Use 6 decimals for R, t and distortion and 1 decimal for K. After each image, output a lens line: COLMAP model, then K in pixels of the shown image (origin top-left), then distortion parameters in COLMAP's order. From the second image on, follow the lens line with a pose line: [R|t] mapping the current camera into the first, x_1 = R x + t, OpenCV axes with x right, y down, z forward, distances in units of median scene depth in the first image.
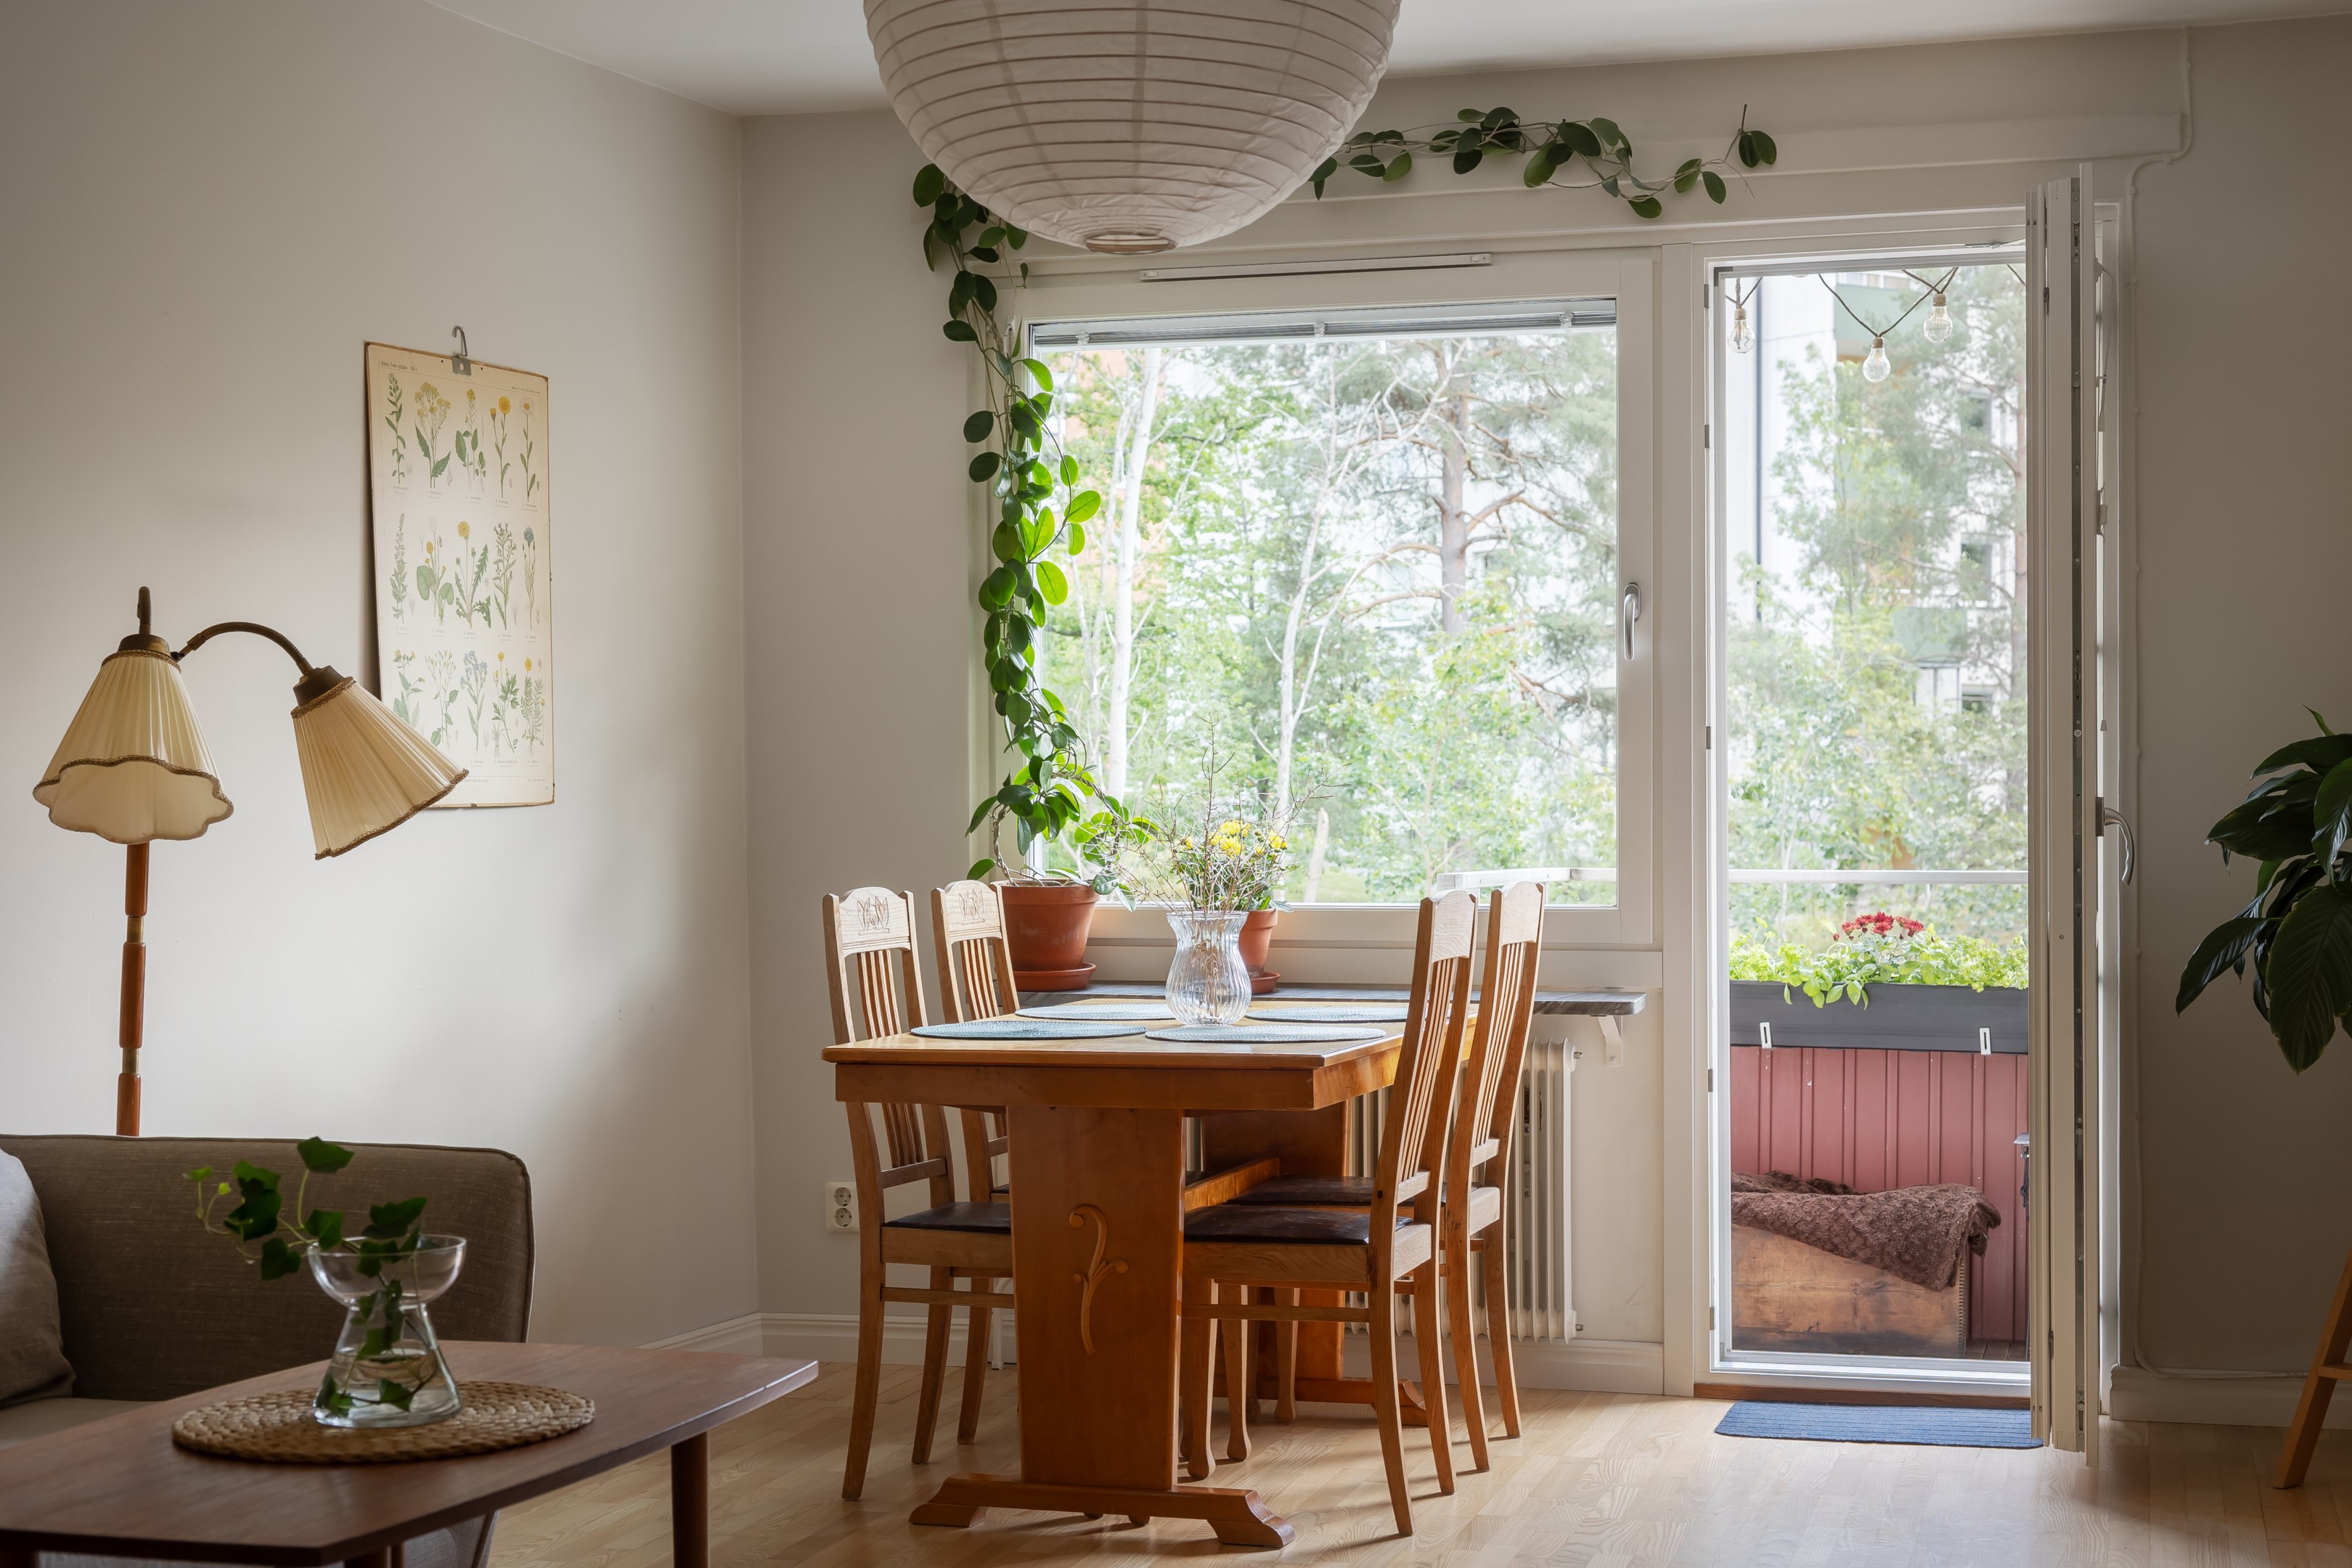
lens RADIAL K [[3391.3, 0, 1069.2], [0, 3391.3, 866.7], [0, 0, 1]] dist [0.049311, 0.000000]
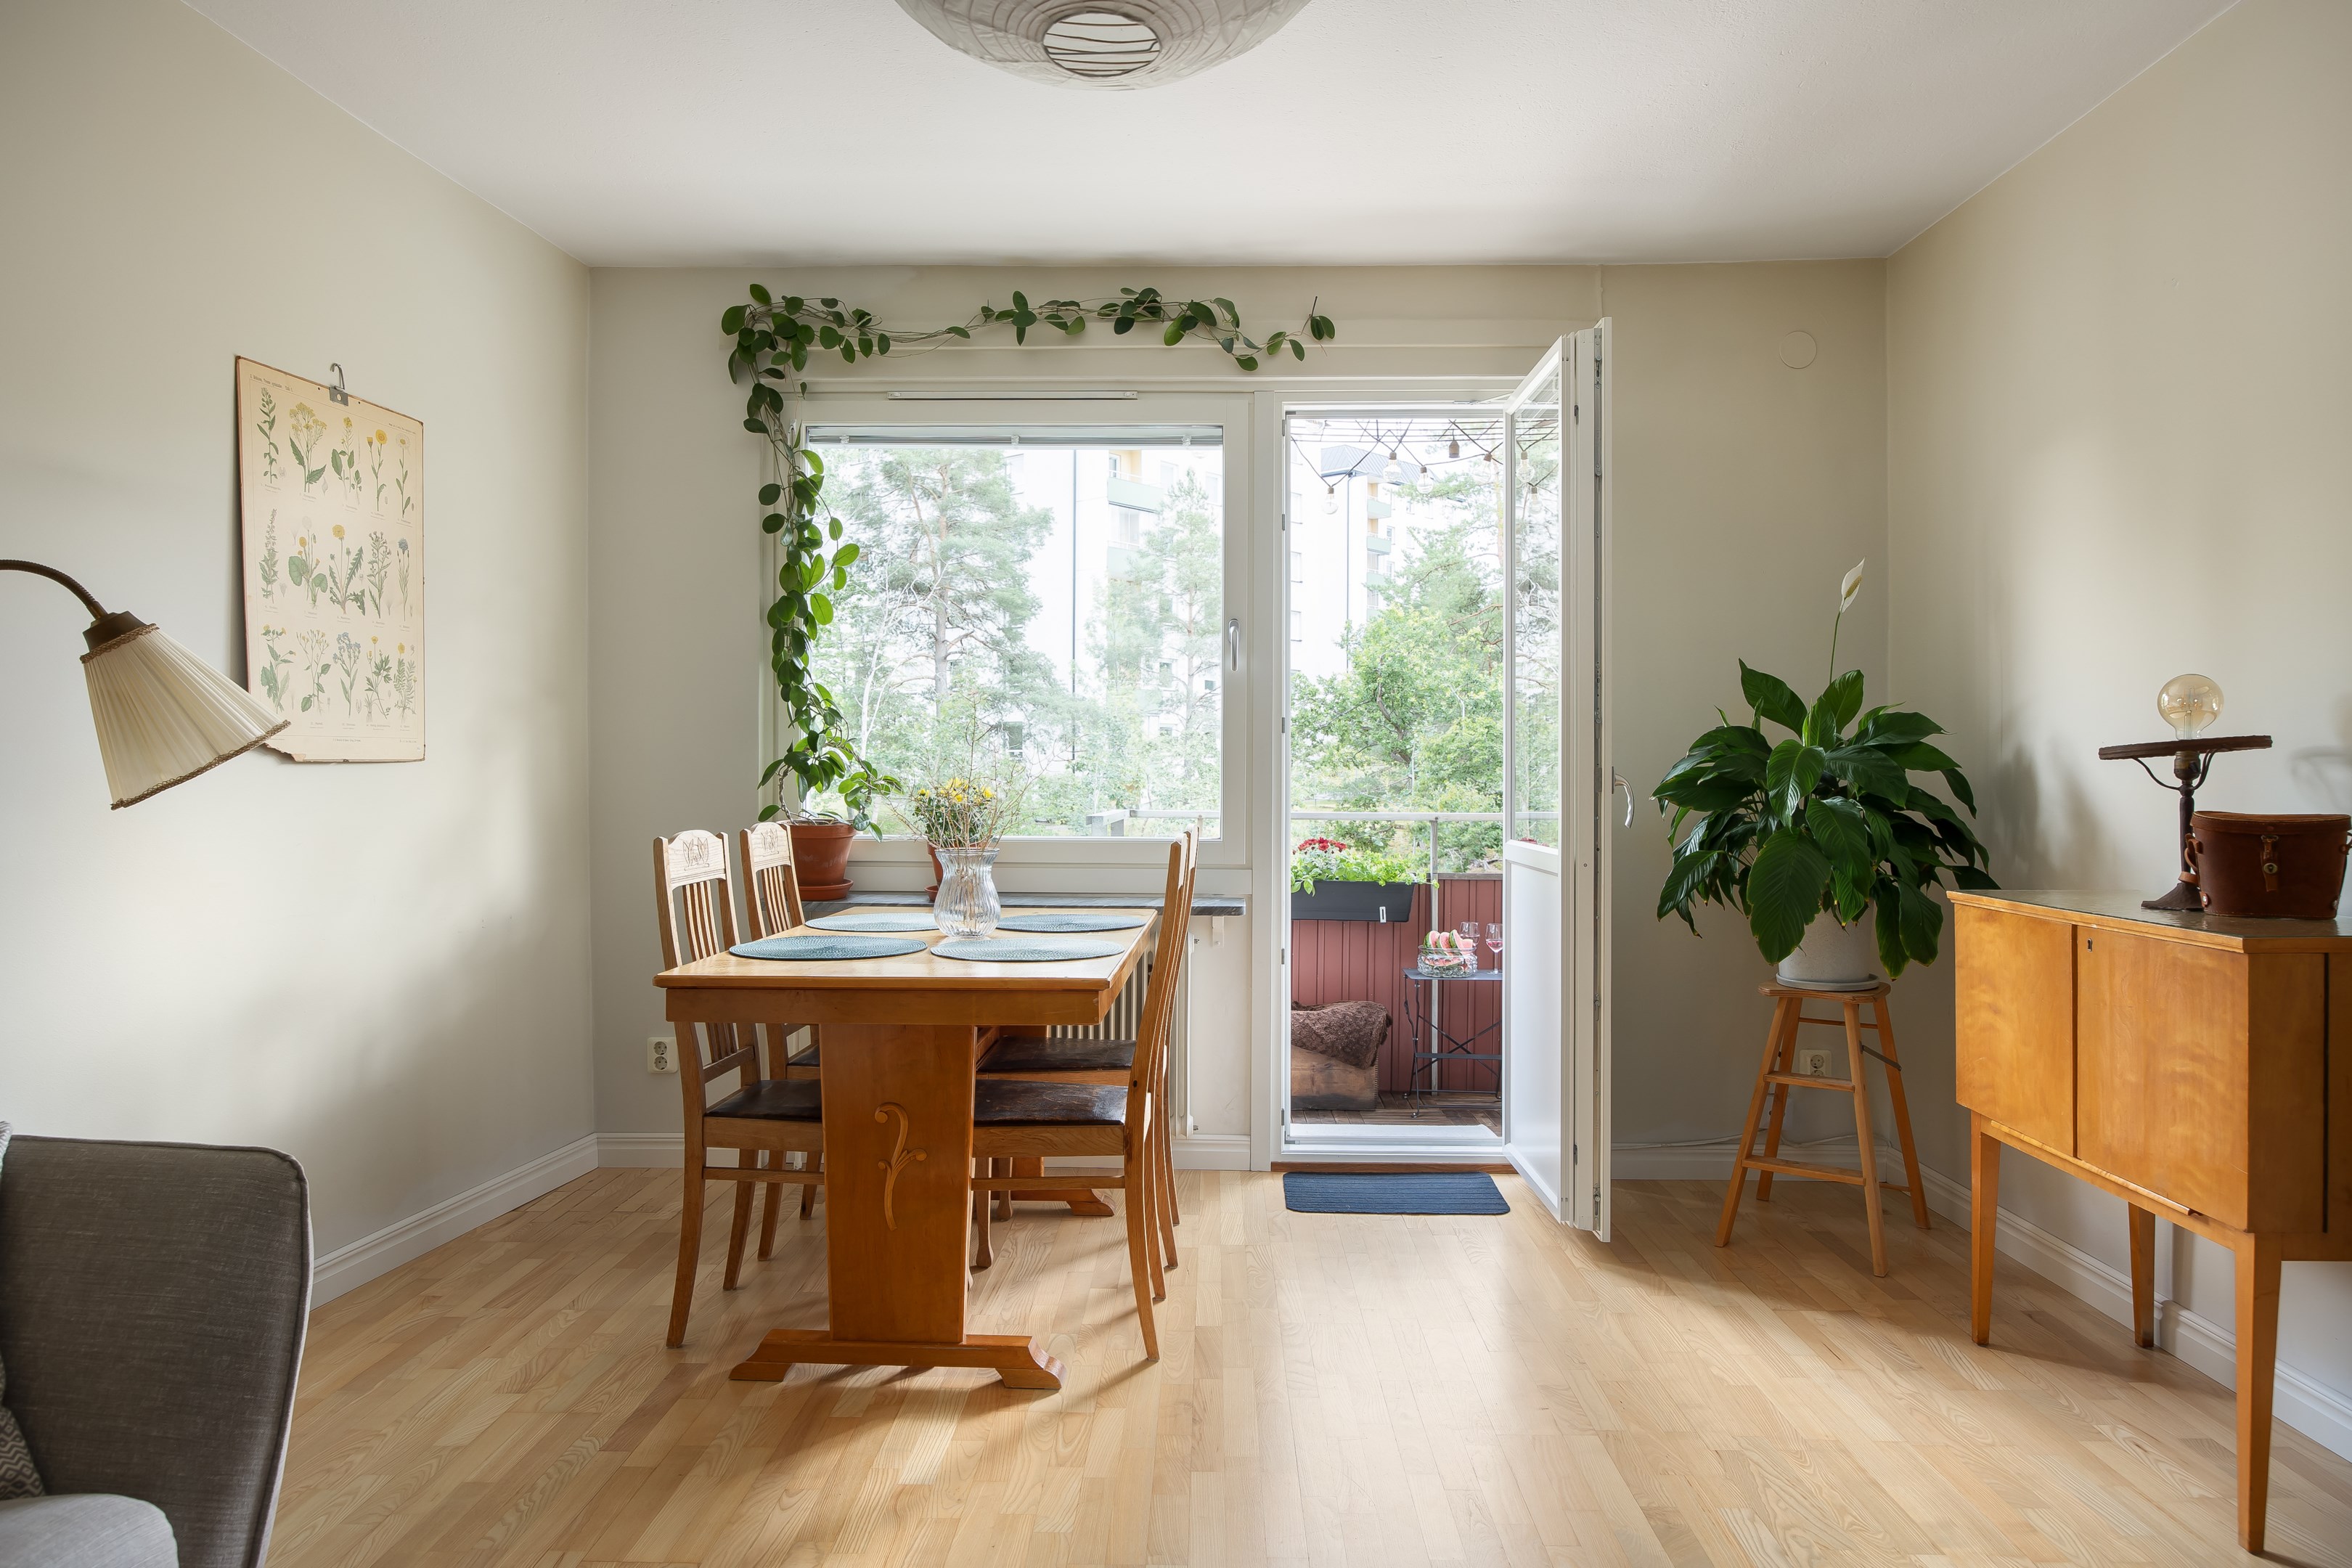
lens RADIAL K [[1505.7, 0, 1183.1], [0, 1505.7, 779.2], [0, 0, 1]] dist [-0.000728, -0.006068]
pose [[0.961934, 0.007647, 0.273175, -0.032966], [-0.003586, 0.999876, -0.015362, -0.004077], [-0.273258, 0.013797, 0.961842, 0.379992]]
